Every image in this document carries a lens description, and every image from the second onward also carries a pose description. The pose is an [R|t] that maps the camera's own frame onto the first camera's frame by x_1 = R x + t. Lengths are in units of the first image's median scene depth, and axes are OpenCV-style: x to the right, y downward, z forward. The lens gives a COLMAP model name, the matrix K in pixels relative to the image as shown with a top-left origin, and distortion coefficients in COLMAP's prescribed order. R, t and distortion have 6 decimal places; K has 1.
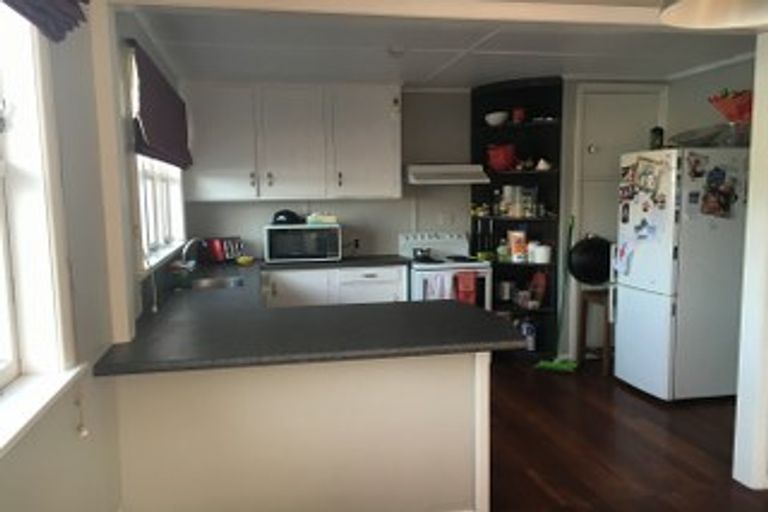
lens RADIAL K [[641.4, 0, 386.2], [0, 641.4, 260.1], [0, 0, 1]] dist [0.048480, -0.092887]
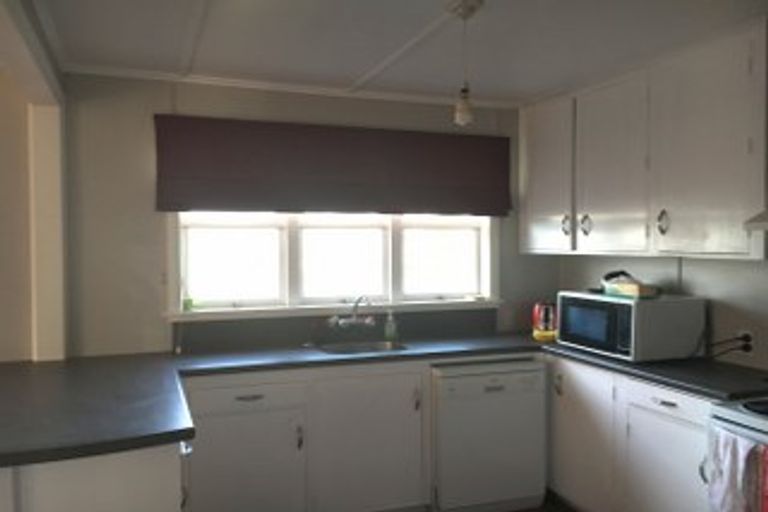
lens RADIAL K [[641.4, 0, 385.5], [0, 641.4, 260.6], [0, 0, 1]] dist [0.048480, -0.092887]
pose [[0.182432, 0.044065, -0.982230, 0.446889], [-0.108739, 0.993771, 0.024387, -0.079916], [0.977187, 0.102357, 0.186088, 0.652288]]
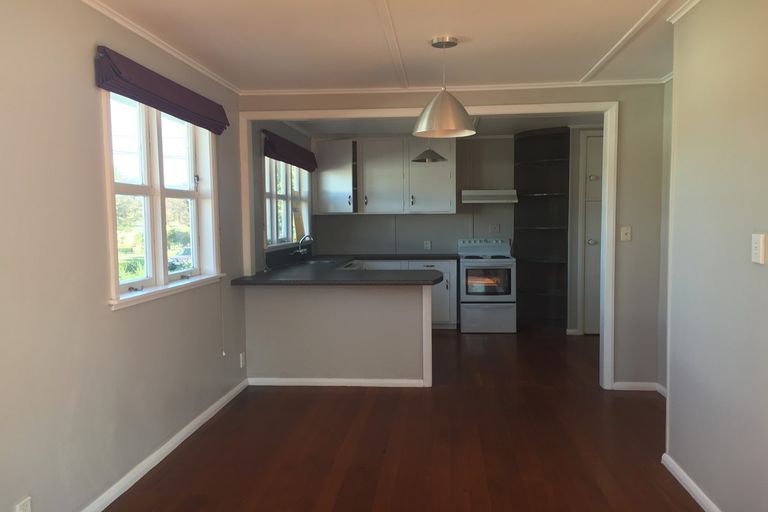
lens RADIAL K [[641.4, 0, 385.1], [0, 641.4, 255.5], [0, 0, 1]] dist [0.048480, -0.092887]
pose [[0.960007, 0.018401, -0.279371, 0.279998], [-0.031866, 0.998535, -0.043732, 0.066685], [0.278157, 0.050885, 0.959187, -0.422863]]
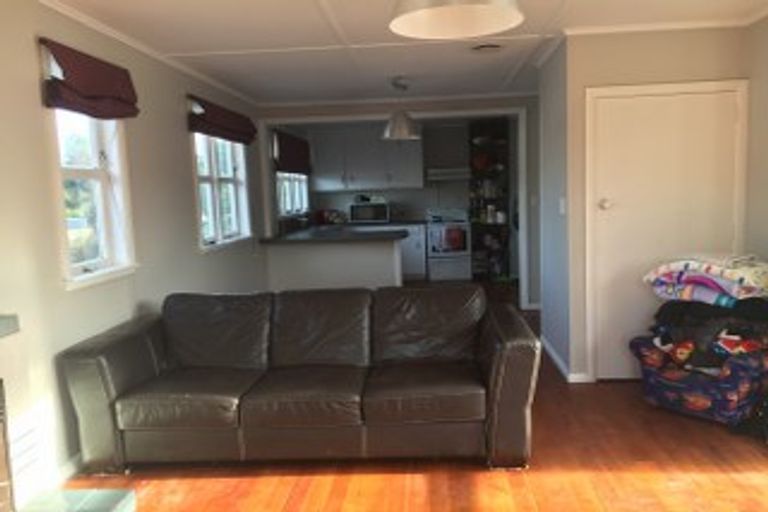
lens RADIAL K [[641.4, 0, 384.8], [0, 641.4, 257.2], [0, 0, 1]] dist [0.048480, -0.092887]
pose [[0.963159, 0.009851, -0.268754, 0.413931], [-0.008977, 0.999950, 0.004480, 0.094363], [0.268784, -0.001902, 0.963199, -0.783535]]
